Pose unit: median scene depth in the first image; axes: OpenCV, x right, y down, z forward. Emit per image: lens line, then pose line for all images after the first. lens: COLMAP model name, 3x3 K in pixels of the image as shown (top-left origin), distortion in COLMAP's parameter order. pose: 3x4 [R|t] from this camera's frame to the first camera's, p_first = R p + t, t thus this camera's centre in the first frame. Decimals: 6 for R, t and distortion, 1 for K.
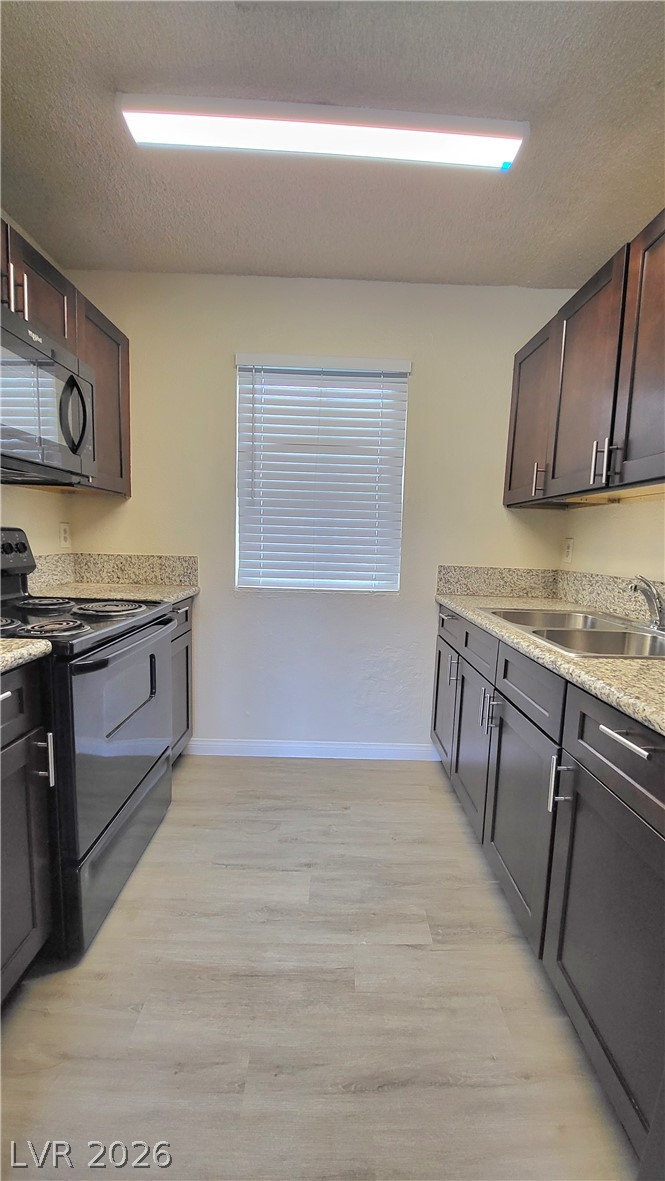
lens RADIAL K [[469.8, 0, 340.6], [0, 469.8, 594.6], [0, 0, 1]] dist [-0.002882, -0.010463]
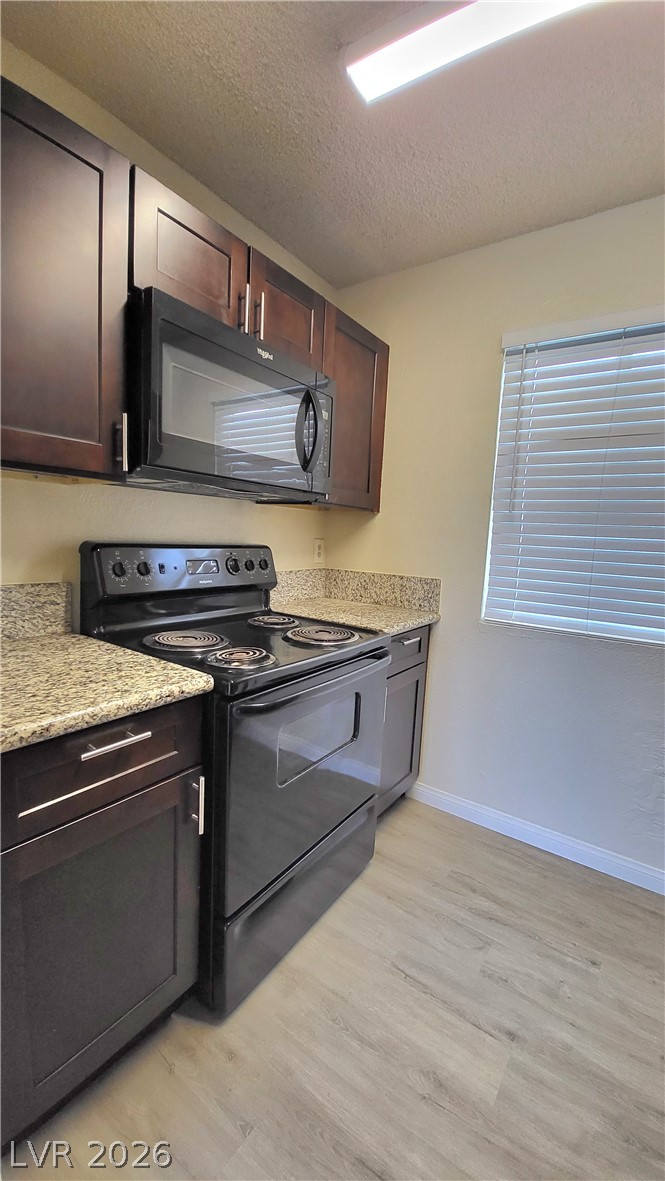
lens RADIAL K [[469.8, 0, 340.6], [0, 469.8, 594.6], [0, 0, 1]] dist [-0.002882, -0.010463]
pose [[0.815297, 0.081795, -0.573237, 0.052574], [-0.092580, 0.995651, 0.010396, -0.050743], [0.571594, 0.044594, 0.819324, 0.204532]]
